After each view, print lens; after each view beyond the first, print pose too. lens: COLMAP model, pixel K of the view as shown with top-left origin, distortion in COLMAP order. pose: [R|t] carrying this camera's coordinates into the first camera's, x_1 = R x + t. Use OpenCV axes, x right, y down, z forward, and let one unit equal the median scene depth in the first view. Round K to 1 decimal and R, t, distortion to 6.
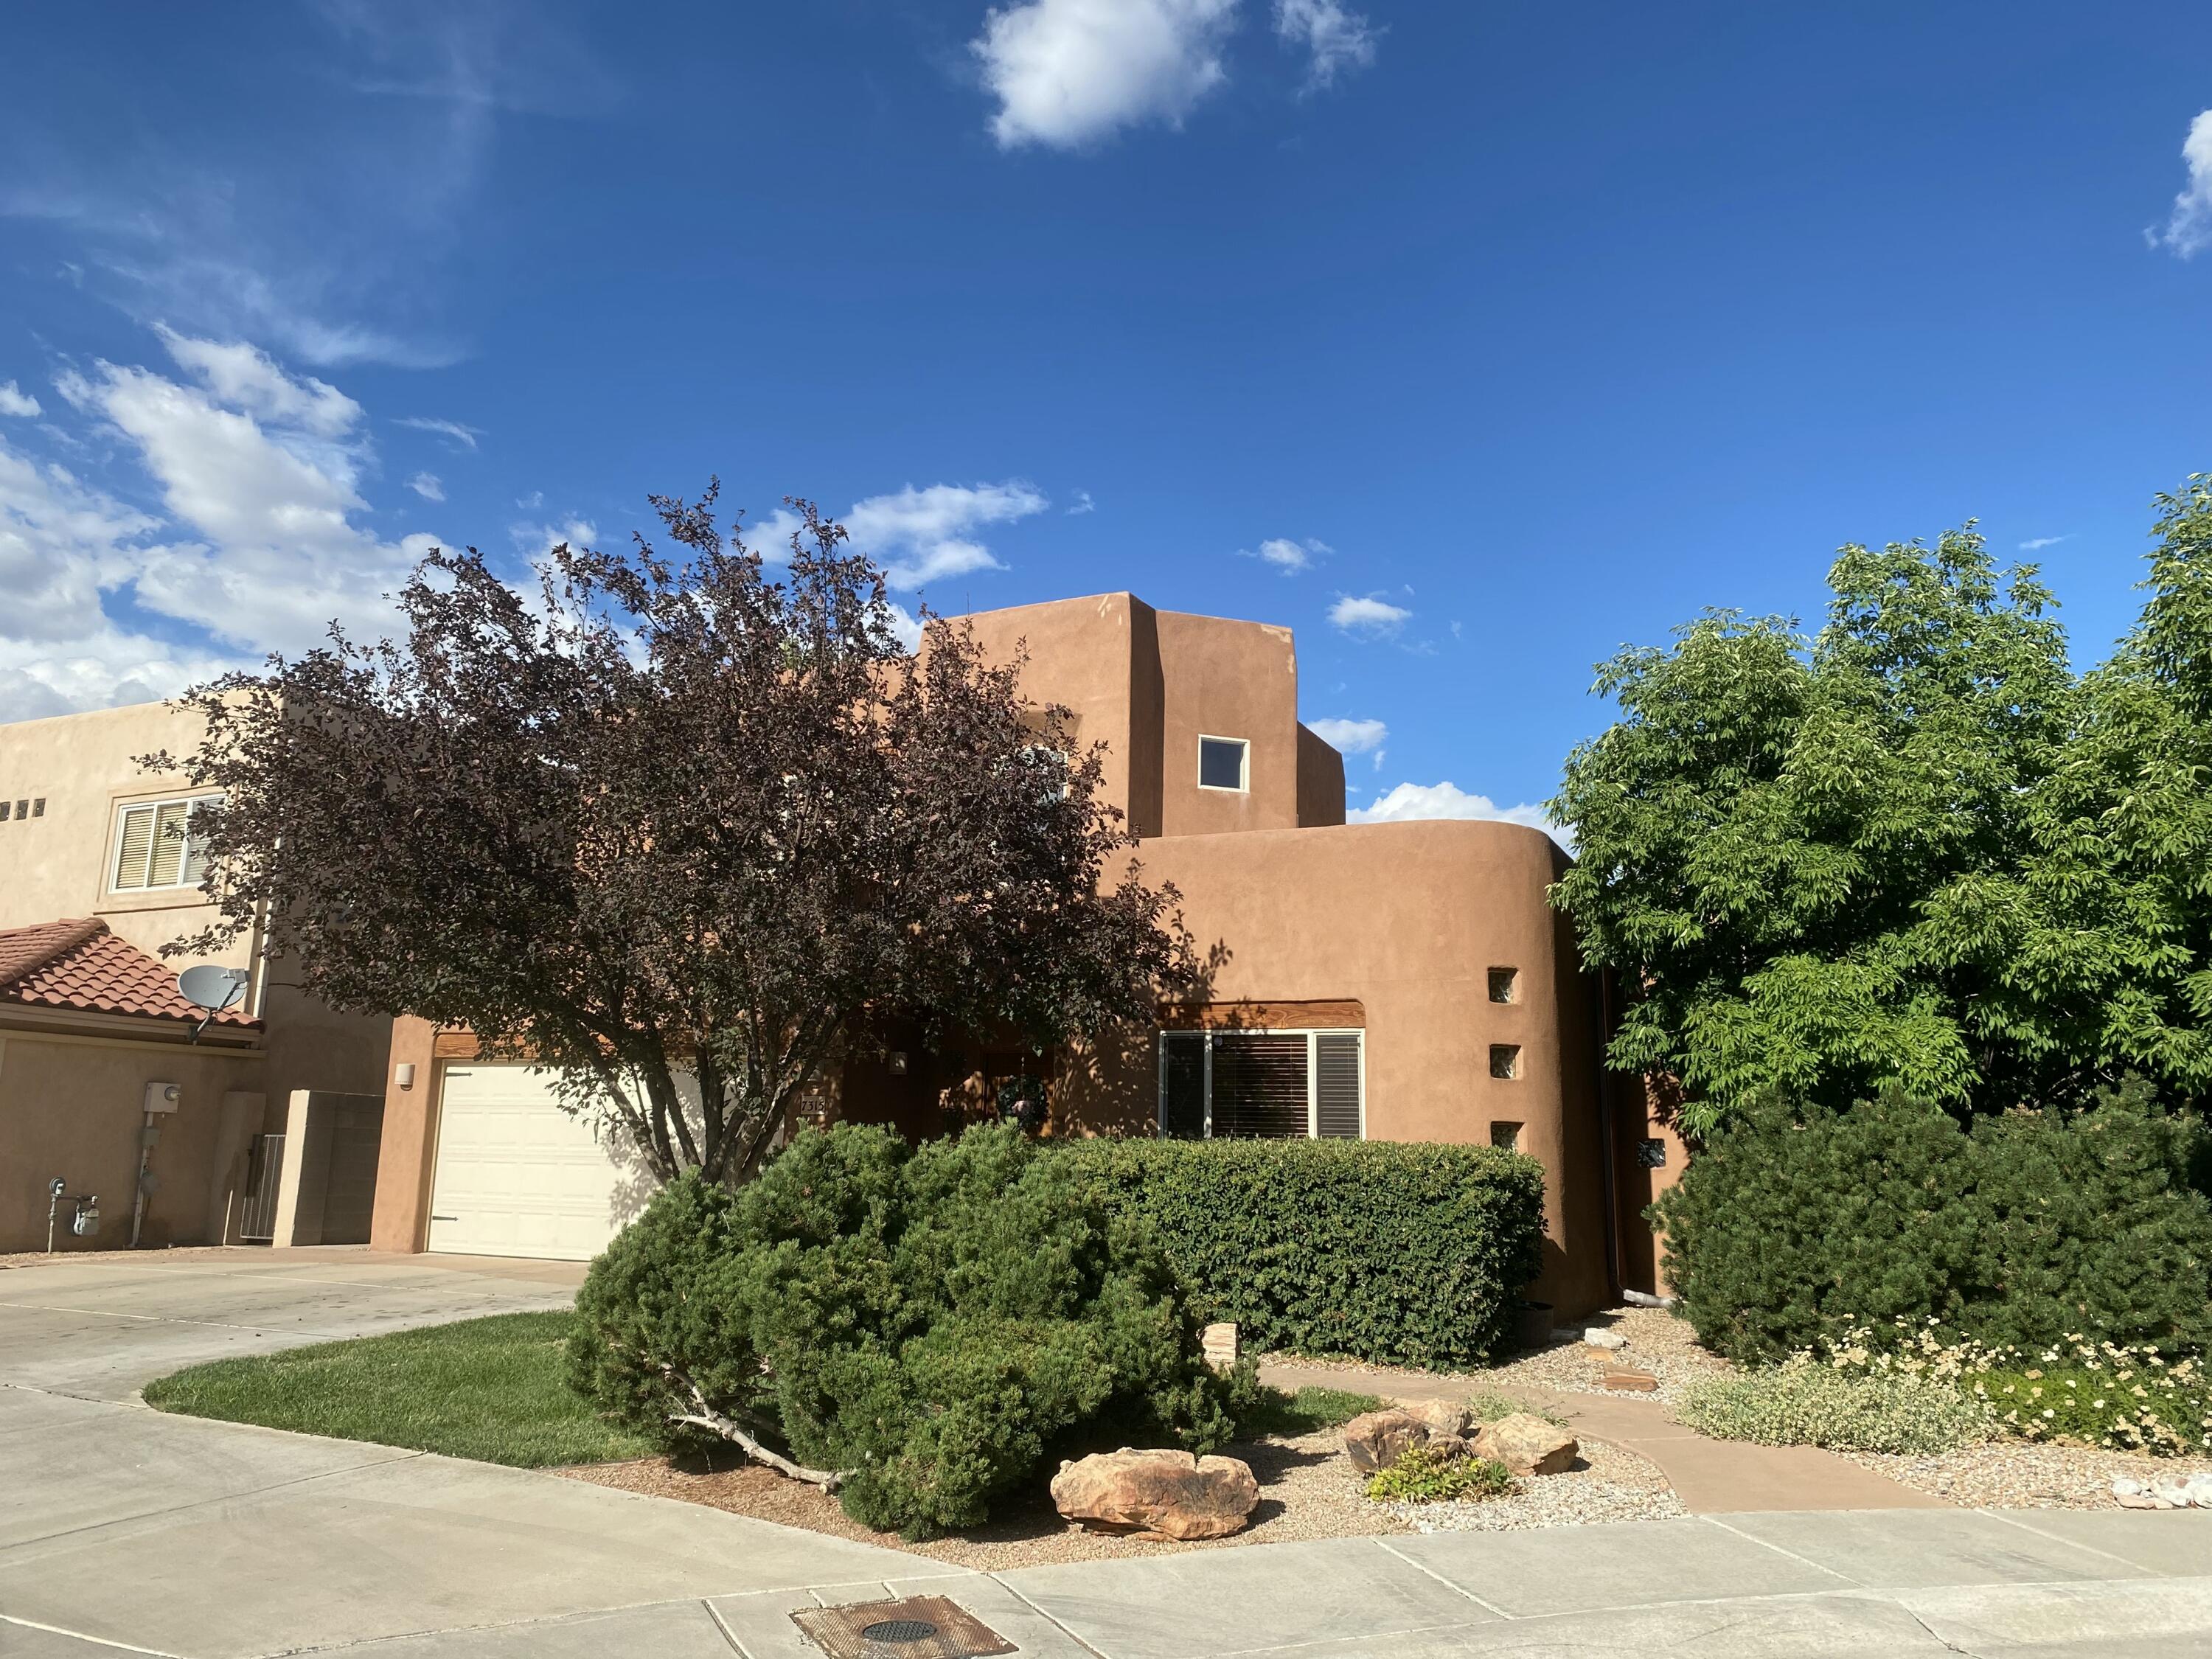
lens RADIAL K [[1659.9, 0, 1106.0], [0, 1659.9, 829.5], [0, 0, 1]] dist [-0.000015, 0.001882]
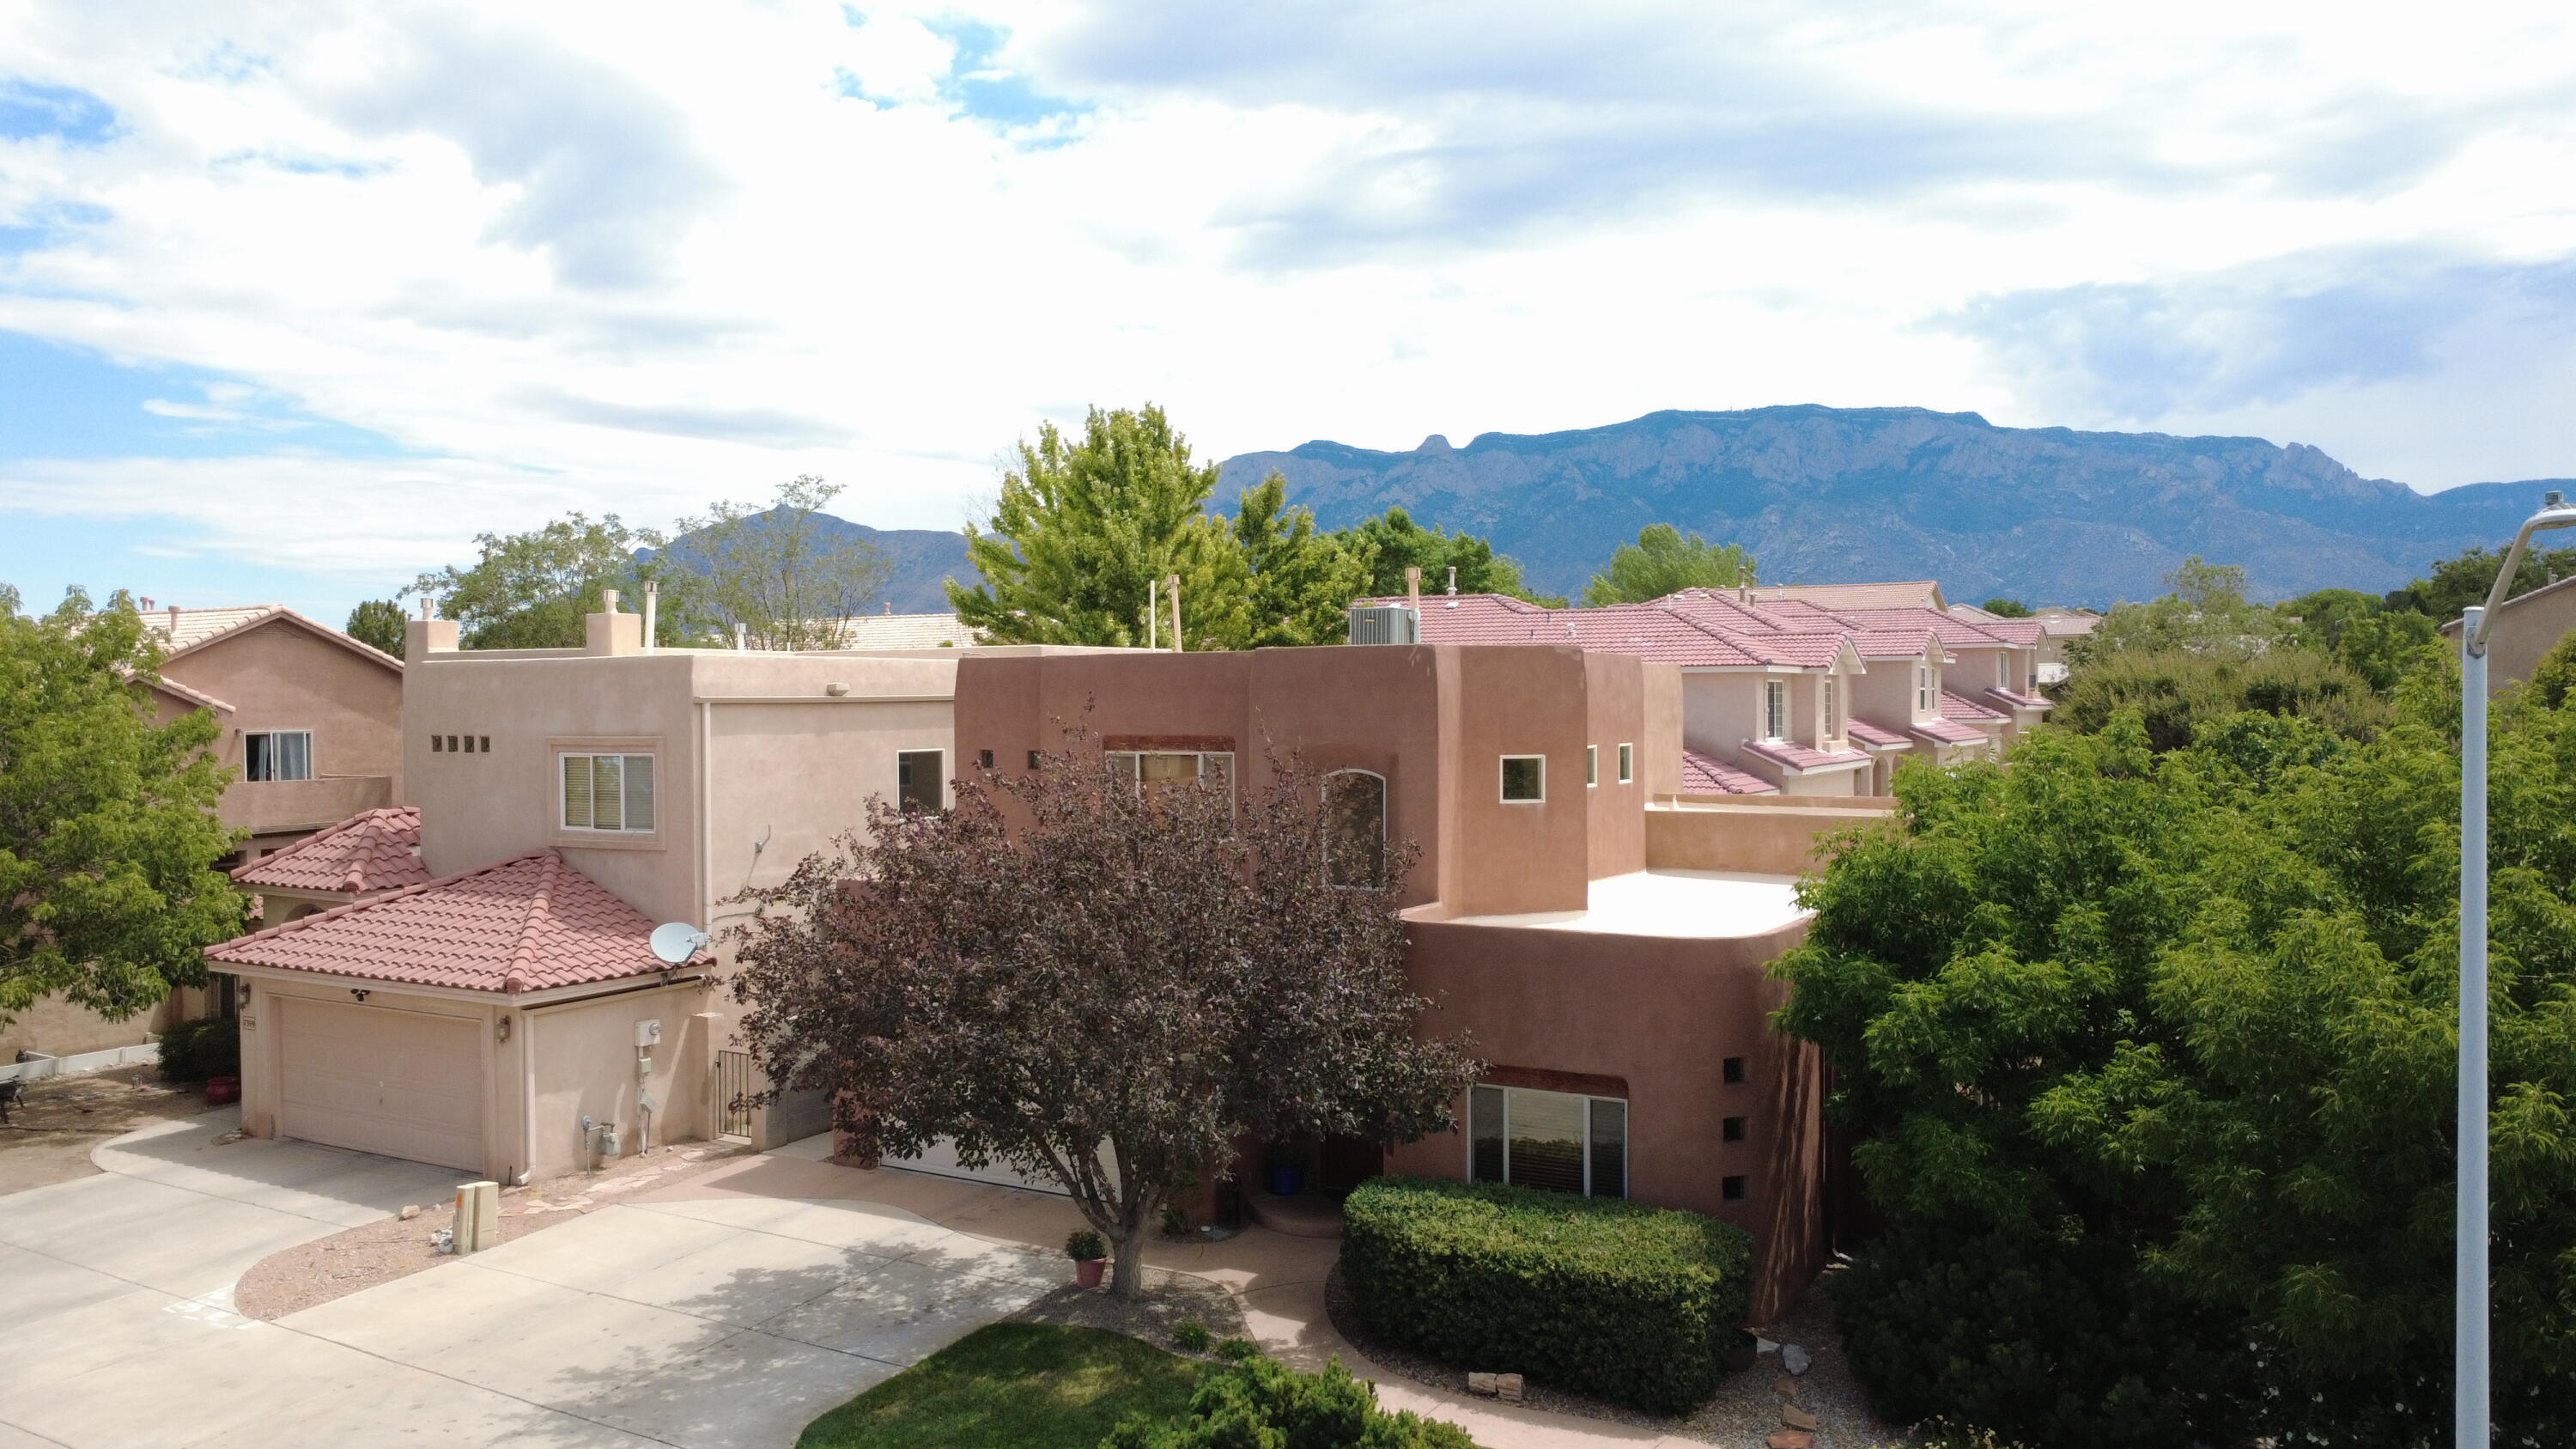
lens RADIAL K [[1867.3, 0, 1288.0], [0, 1867.3, 724.5], [0, 0, 1]] dist [-0.004919, 0.007793]
pose [[0.996186, -0.025917, -0.083313, 0.023488], [0.043449, 0.975404, 0.216102, -0.477213], [0.075663, -0.218898, 0.972810, -0.343929]]
